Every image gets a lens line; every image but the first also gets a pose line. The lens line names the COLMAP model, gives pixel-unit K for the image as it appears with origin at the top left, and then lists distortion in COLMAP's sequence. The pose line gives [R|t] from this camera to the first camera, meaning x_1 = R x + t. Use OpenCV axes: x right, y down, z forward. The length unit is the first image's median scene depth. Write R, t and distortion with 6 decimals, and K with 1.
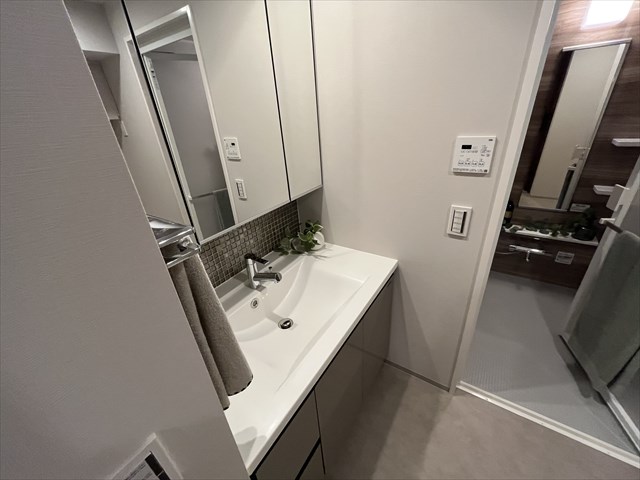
lens RADIAL K [[260.6, 0, 318.6], [0, 260.6, 239.6], [0, 0, 1]] dist [-0.002963, -0.000469]
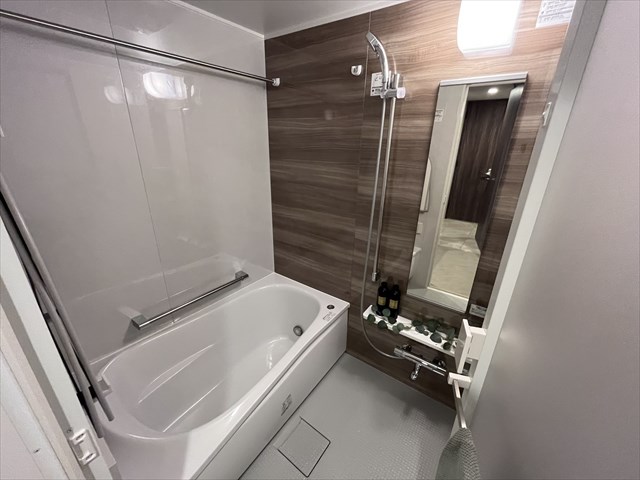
lens RADIAL K [[260.6, 0, 320.0], [0, 260.6, 238.2], [0, 0, 1]] dist [-0.002963, -0.000469]
pose [[0.994940, 0.100010, -0.009585, 0.537375], [-0.100467, 0.989942, -0.099608, -0.187540], [-0.000473, 0.100067, 0.994981, 0.292565]]
